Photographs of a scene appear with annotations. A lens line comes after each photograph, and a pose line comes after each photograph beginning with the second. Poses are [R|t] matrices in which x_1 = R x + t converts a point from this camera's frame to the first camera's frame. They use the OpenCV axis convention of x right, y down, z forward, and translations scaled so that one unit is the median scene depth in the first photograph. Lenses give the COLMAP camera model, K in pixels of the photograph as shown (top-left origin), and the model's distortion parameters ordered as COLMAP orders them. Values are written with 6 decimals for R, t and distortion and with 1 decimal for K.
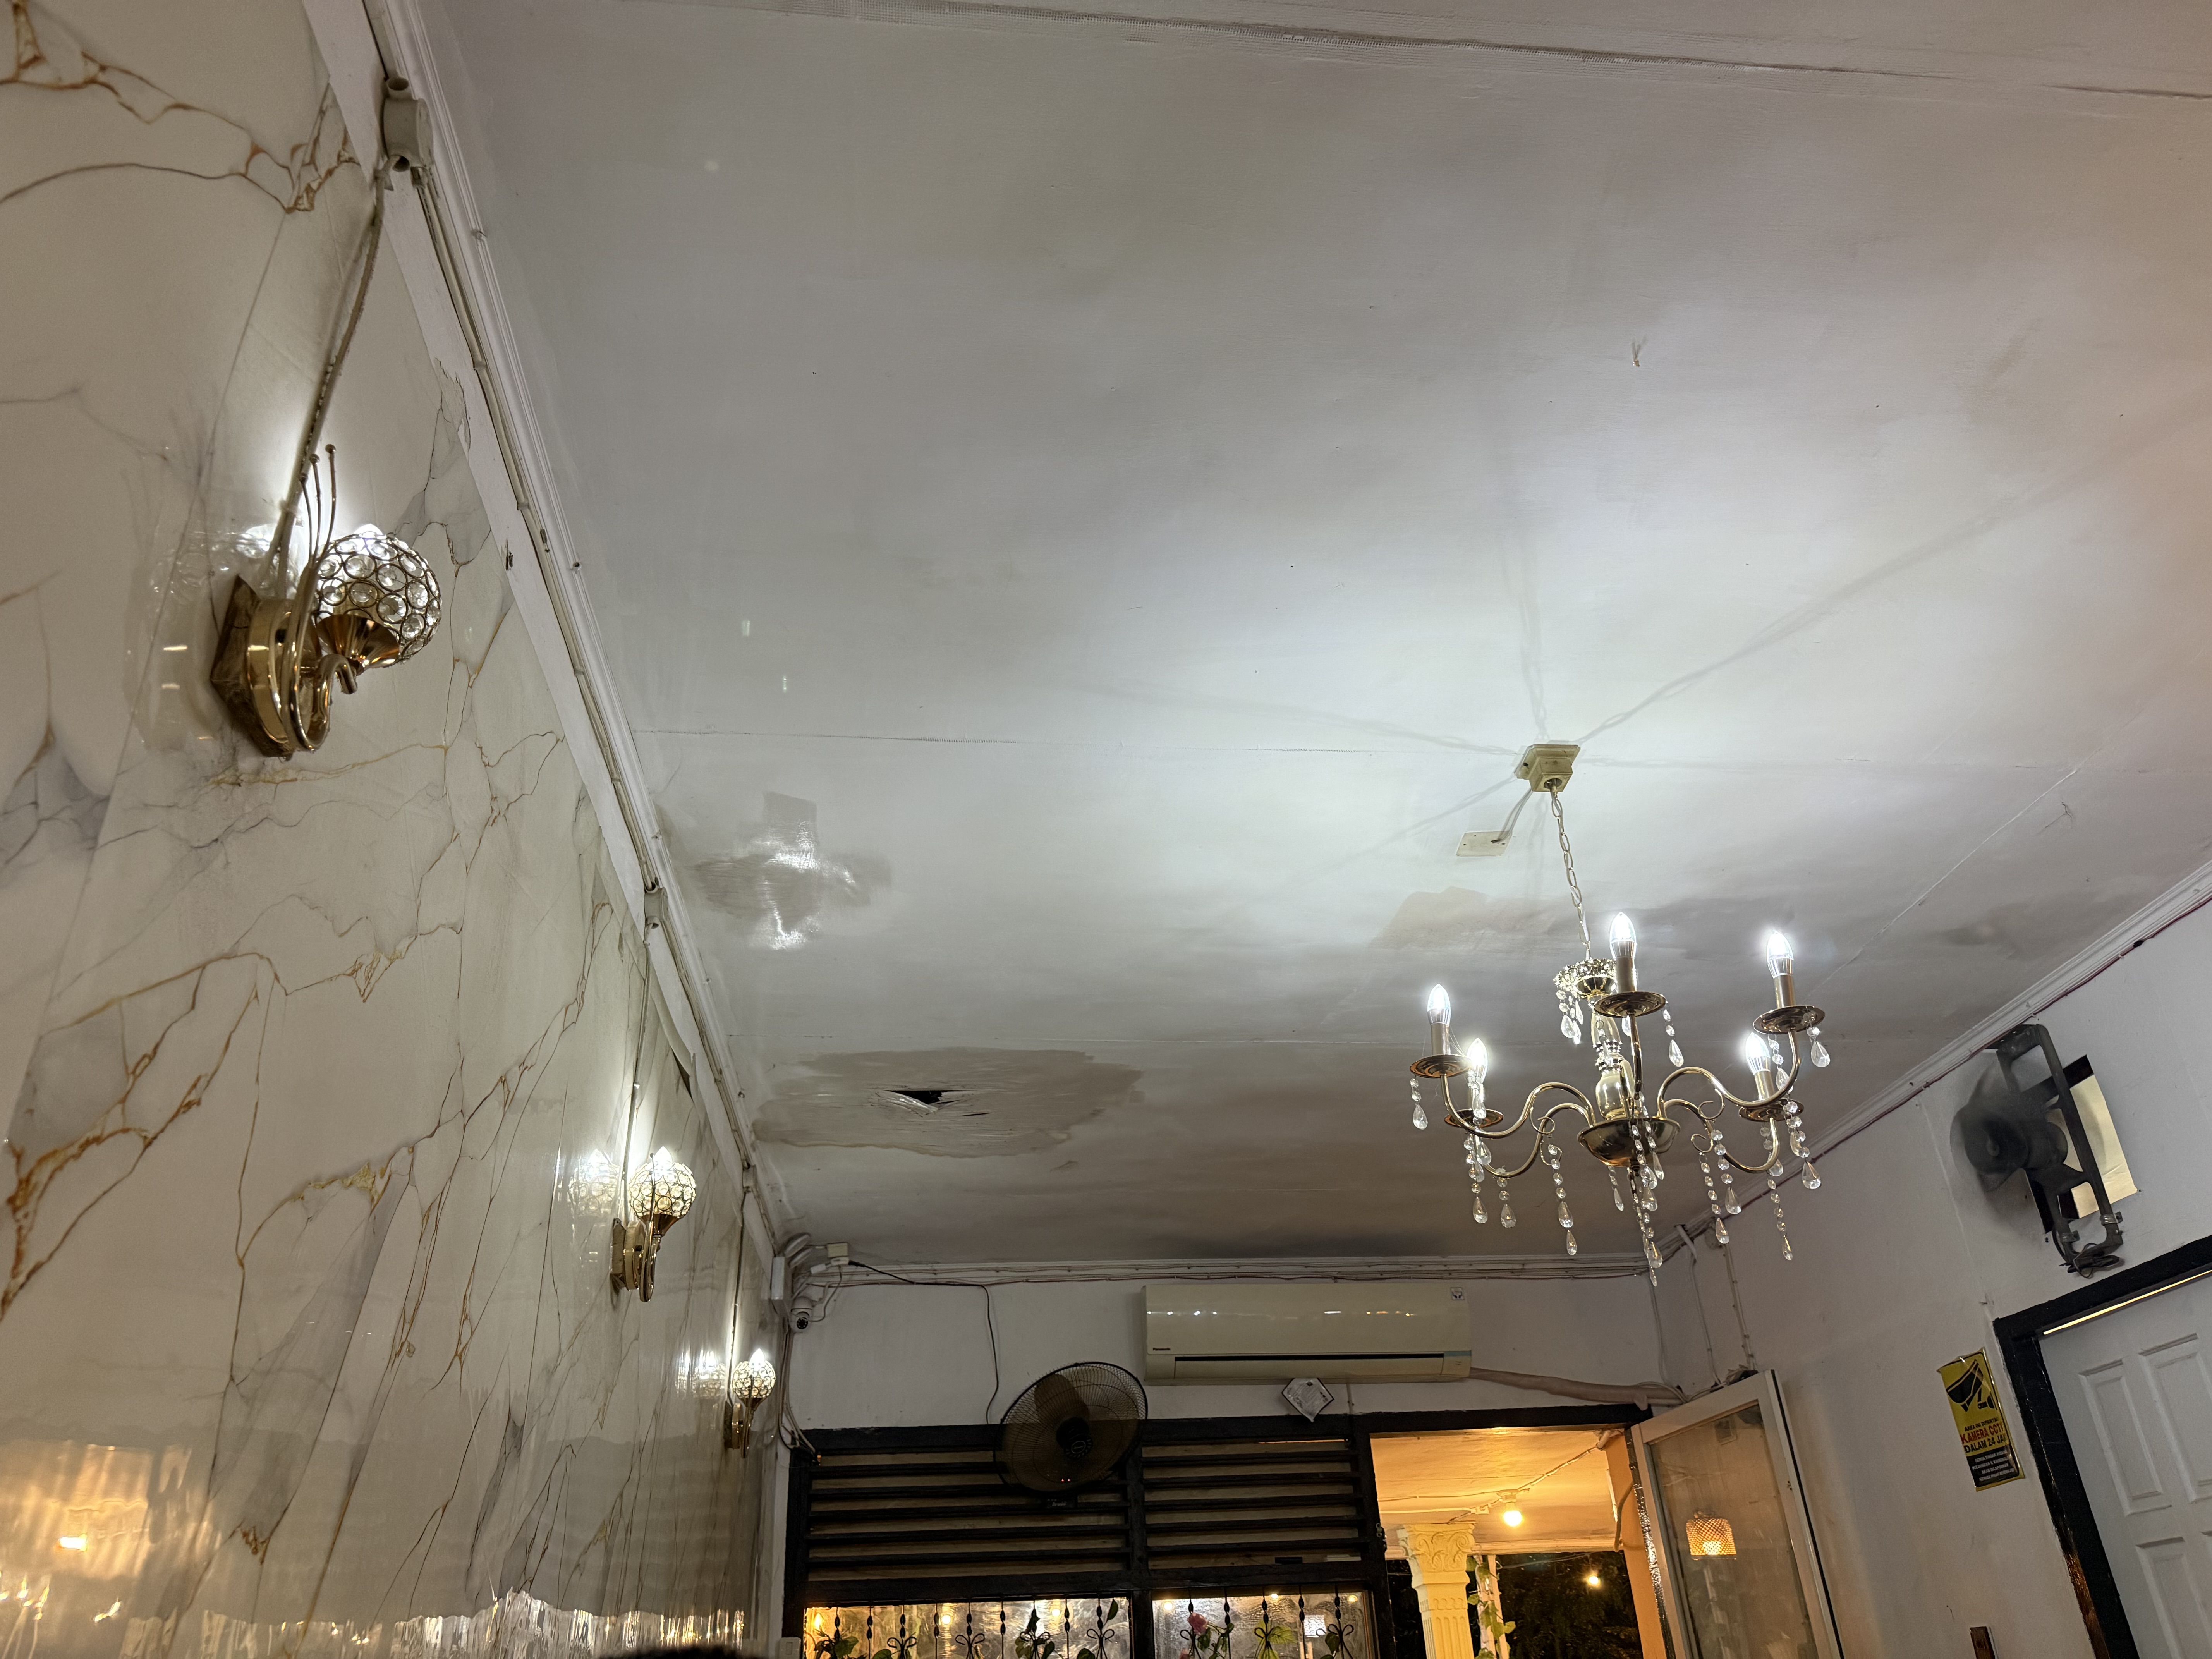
lens RADIAL K [[1566.5, 0, 1116.8], [0, 1566.5, 835.5], [0, 0, 1]] dist [0.072897, -0.091157]
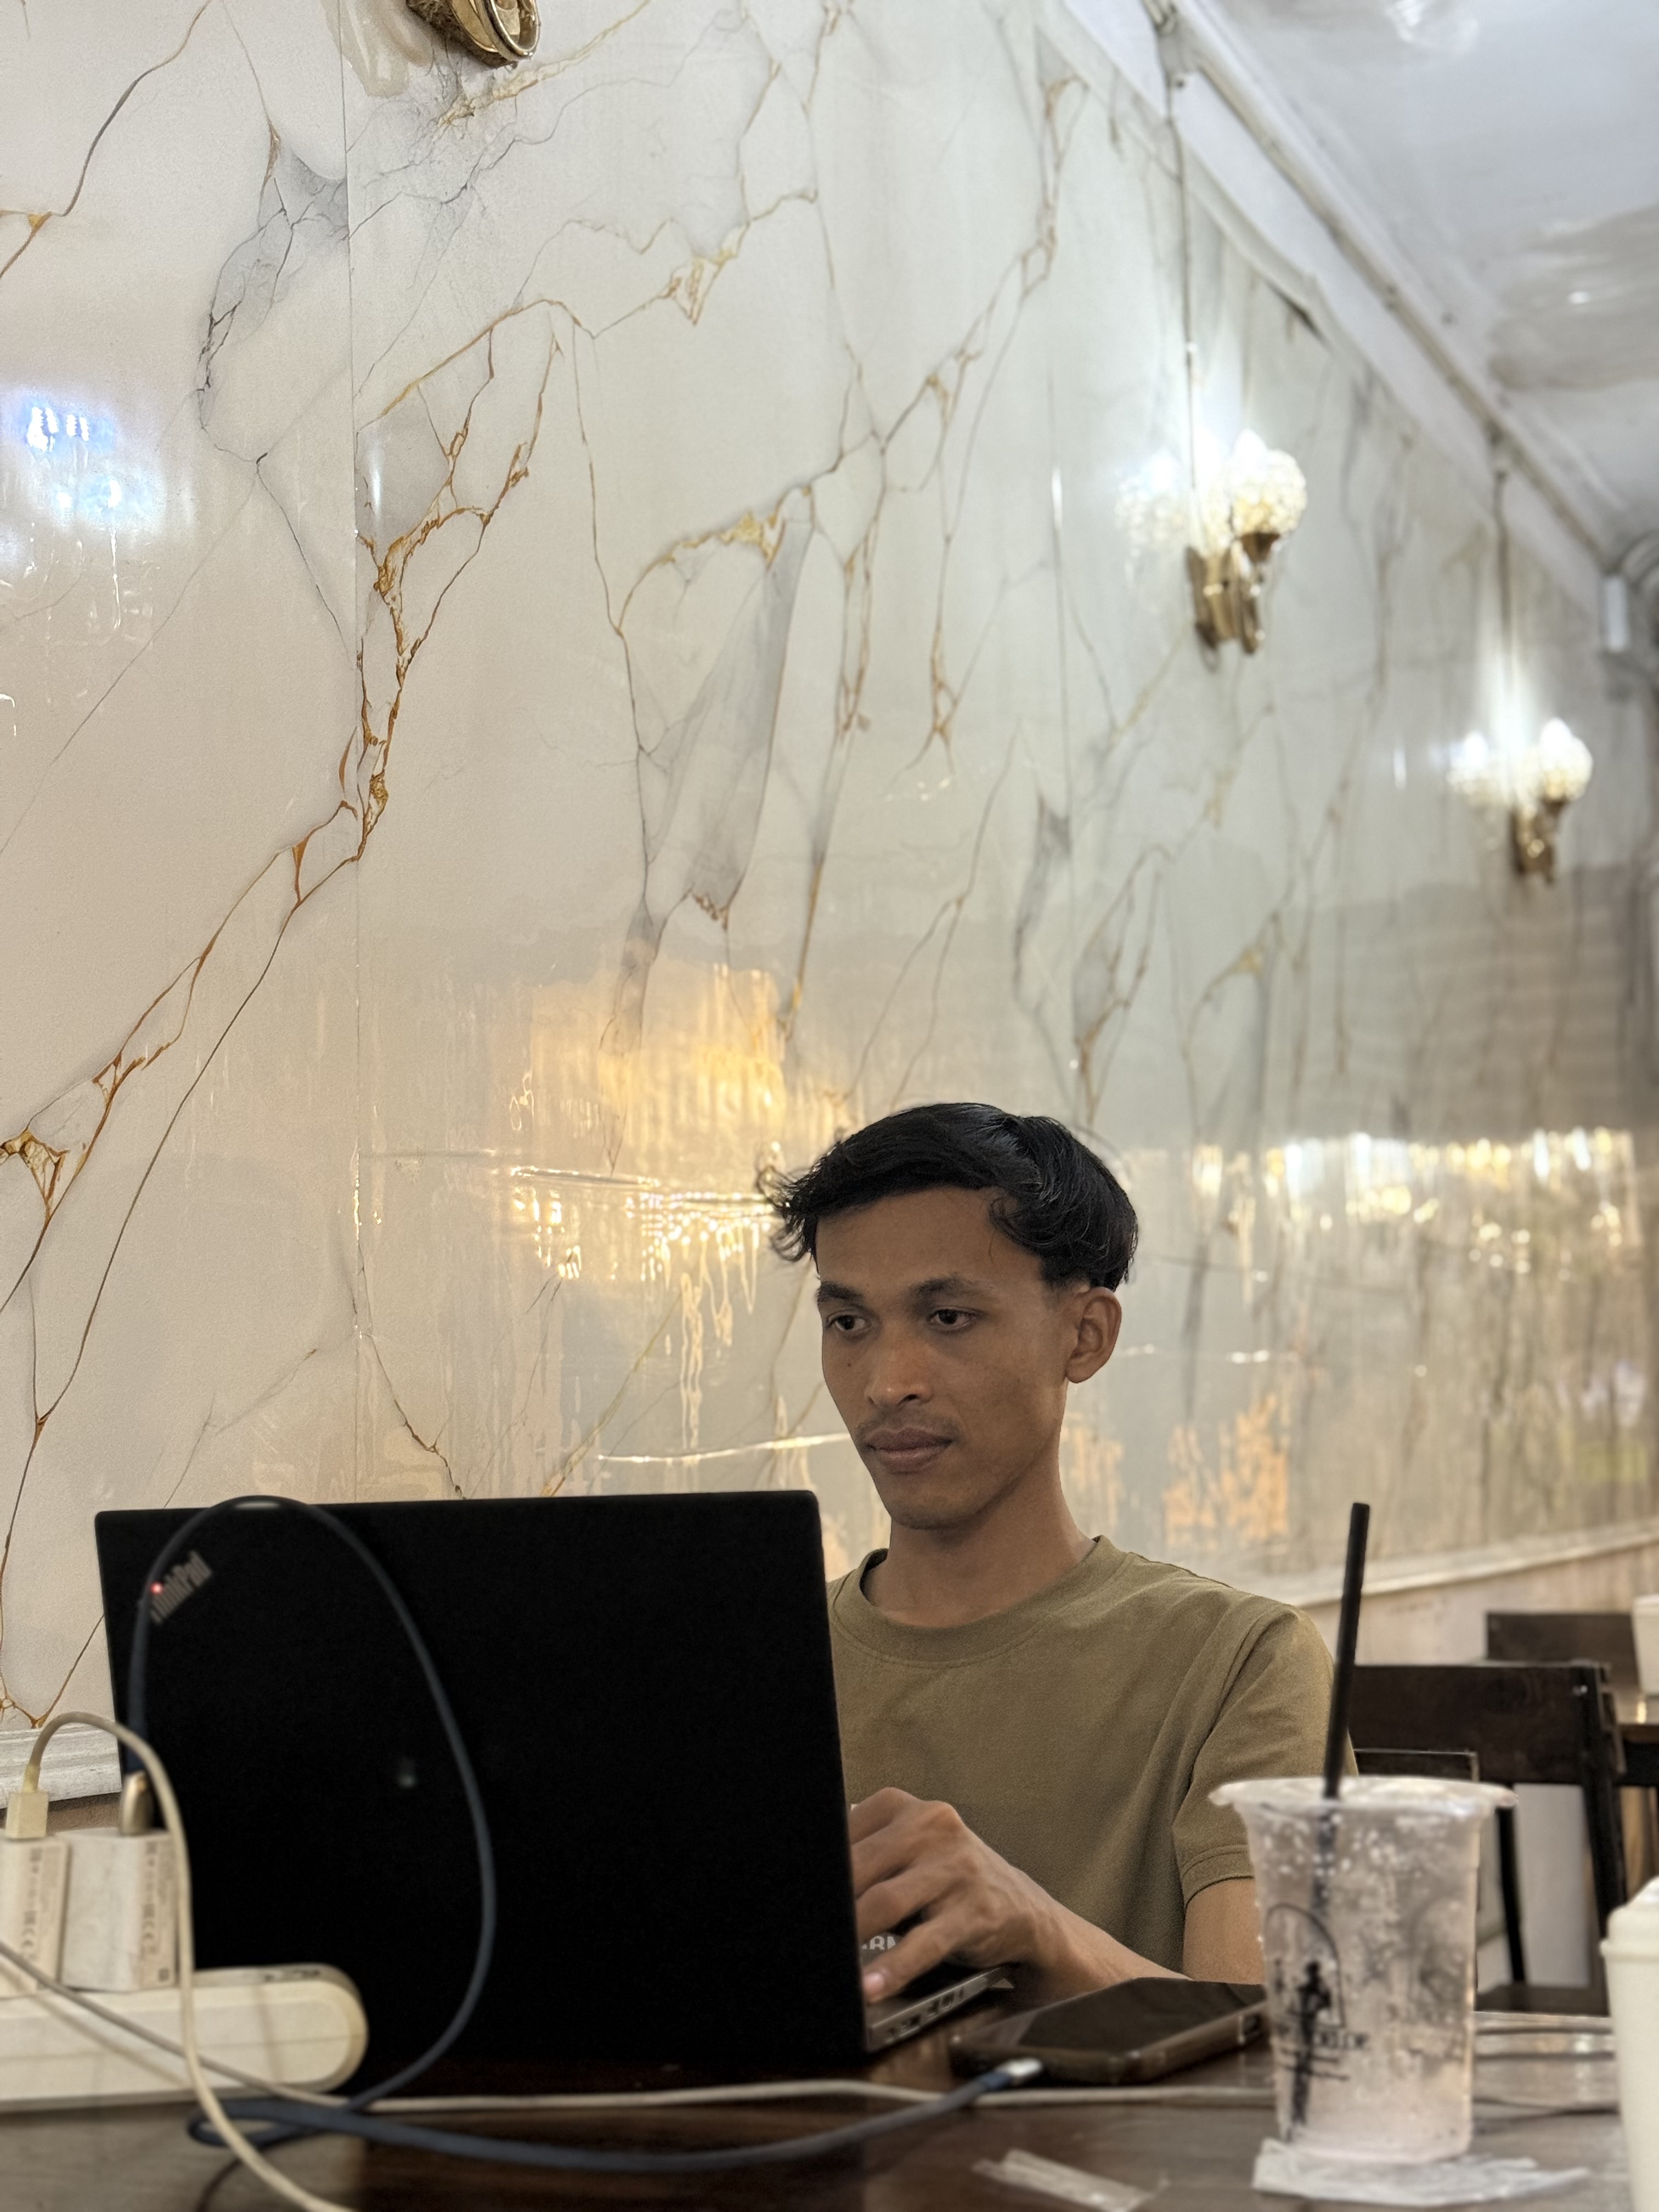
lens RADIAL K [[3123.2, 0, 829.5], [0, 3123.2, 1106.0], [0, 0, 1]] dist [0.135066, -0.041757]
pose [[0.861911, -0.042857, -0.505245, 0.207950], [0.242507, 0.909916, 0.336517, -0.031360], [0.445308, -0.412573, 0.794660, -0.233224]]
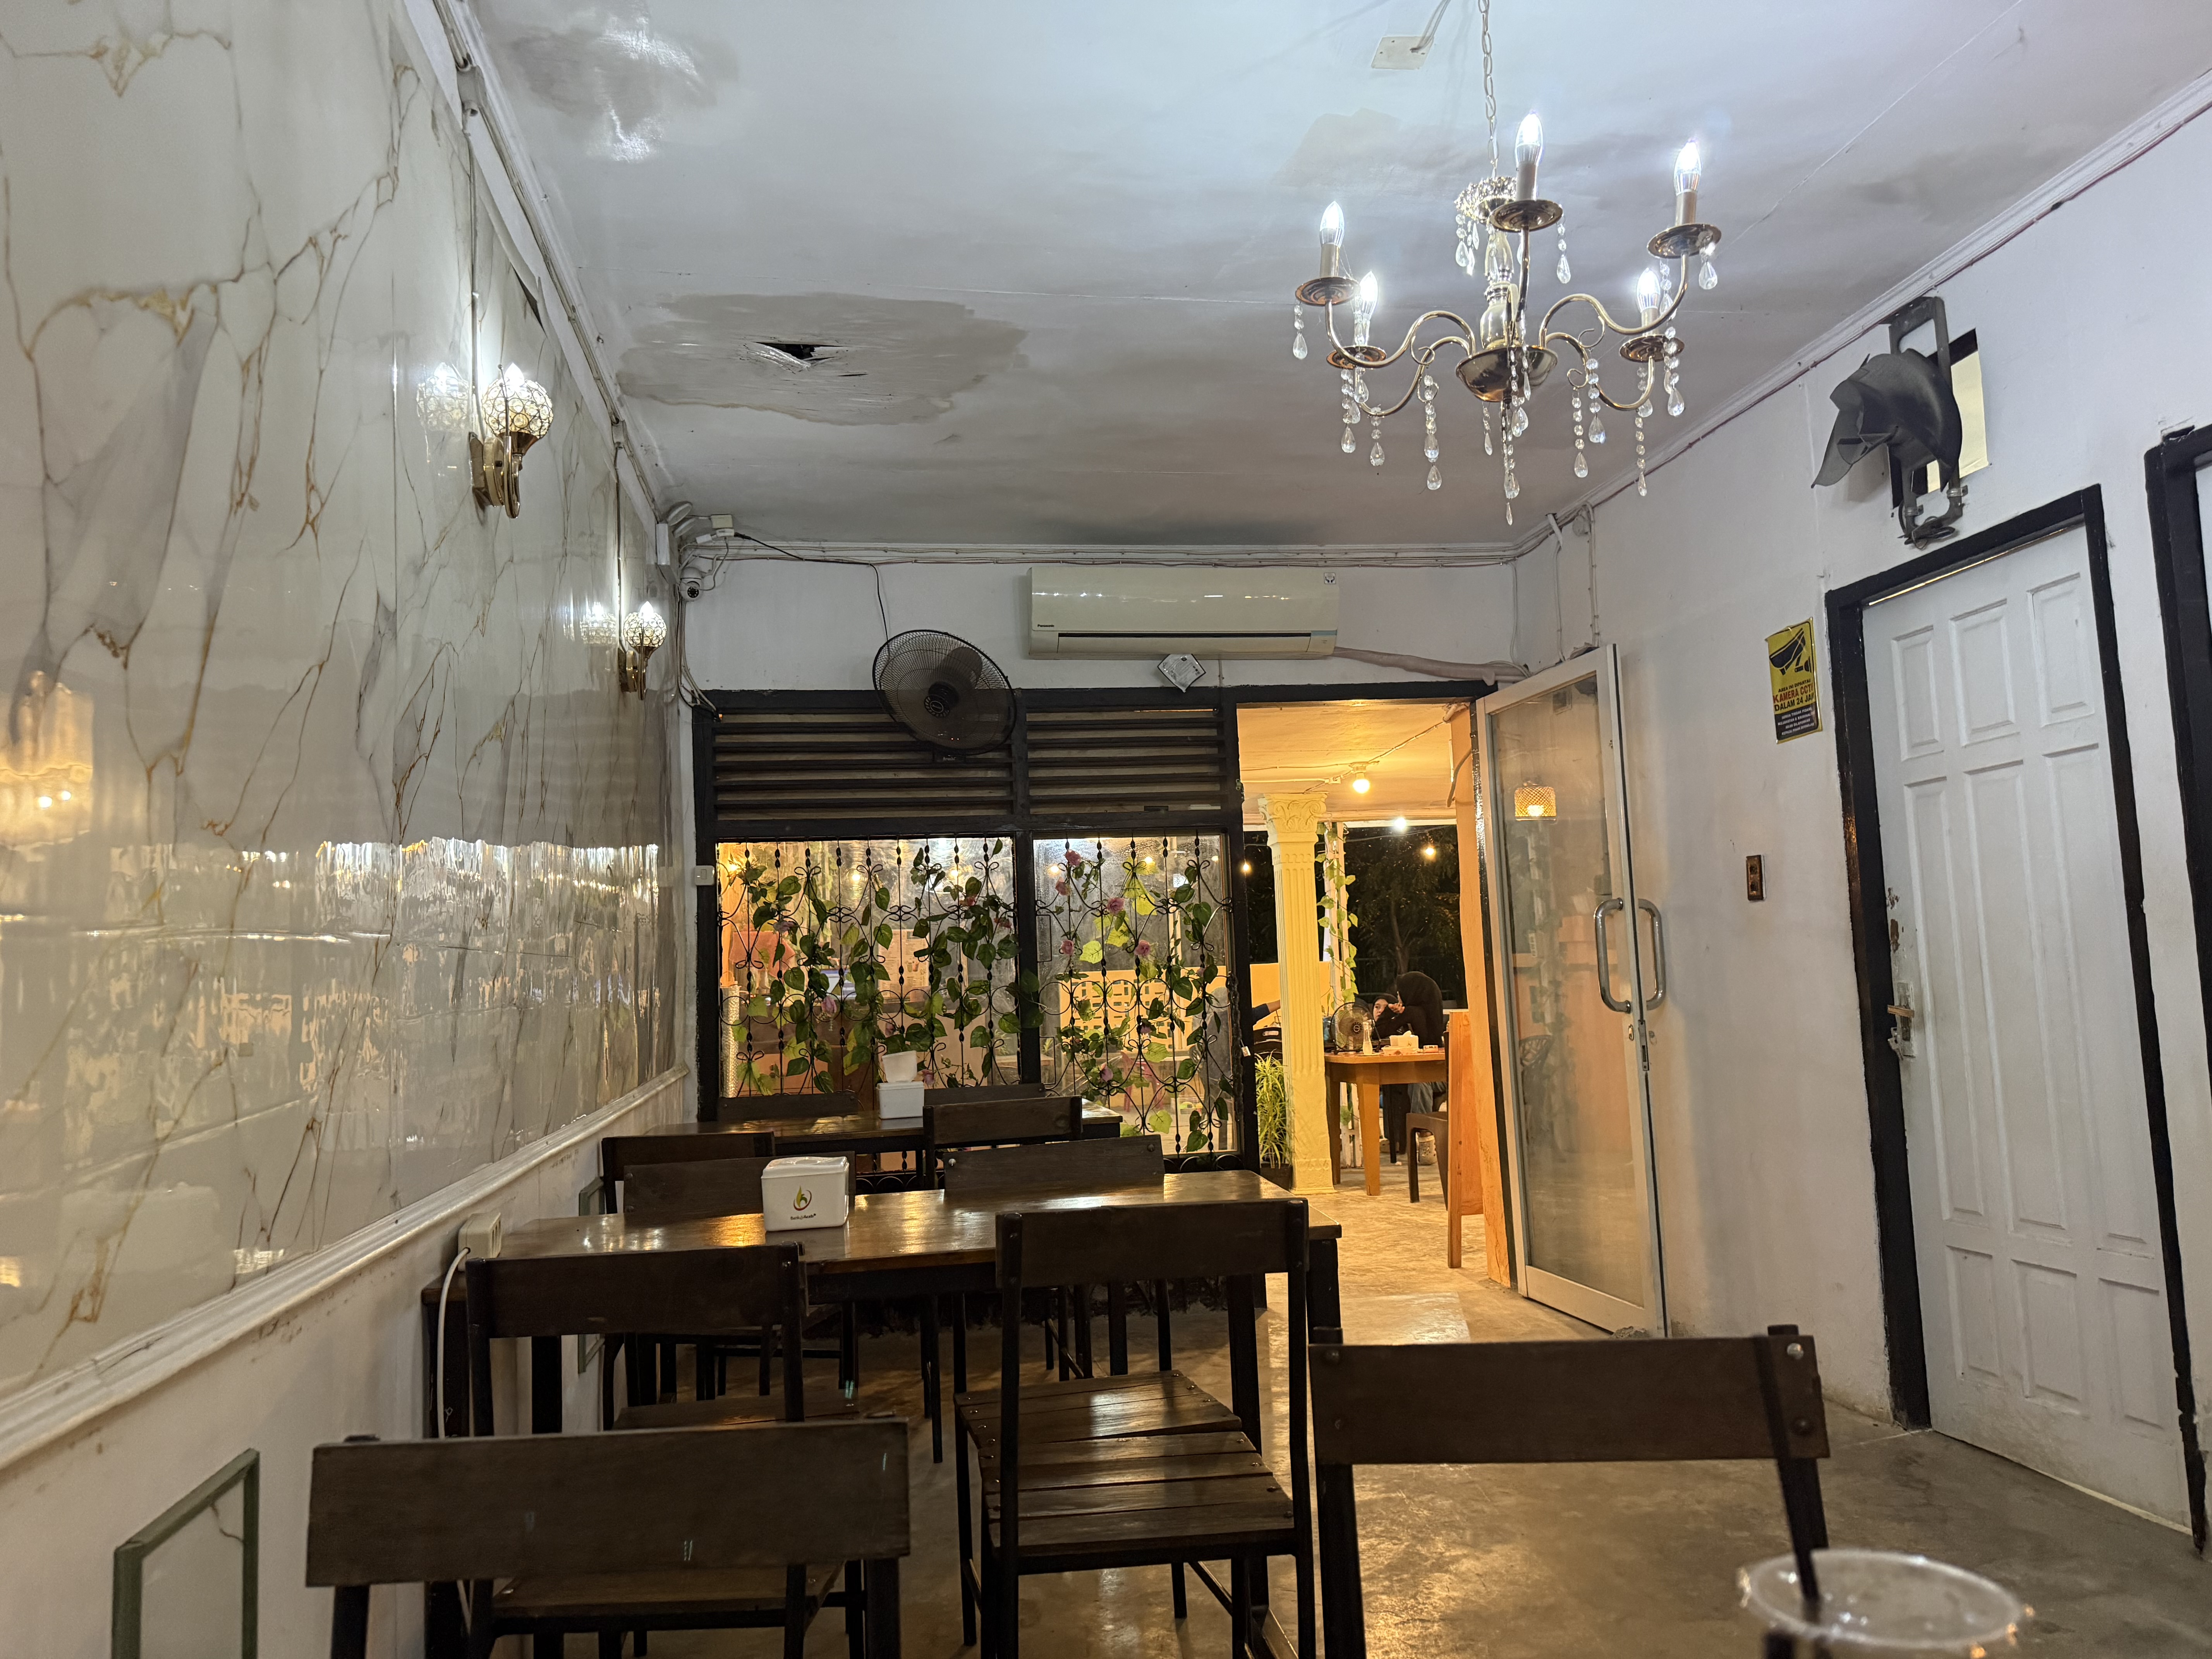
lens RADIAL K [[1566.5, 0, 1116.8], [0, 1566.5, 835.5], [0, 0, 1]] dist [0.072897, -0.091157]
pose [[0.997746, 0.010049, 0.066344, 0.014413], [-0.036426, 0.911476, 0.409737, 0.049252], [-0.056353, -0.411230, 0.909788, -0.005835]]
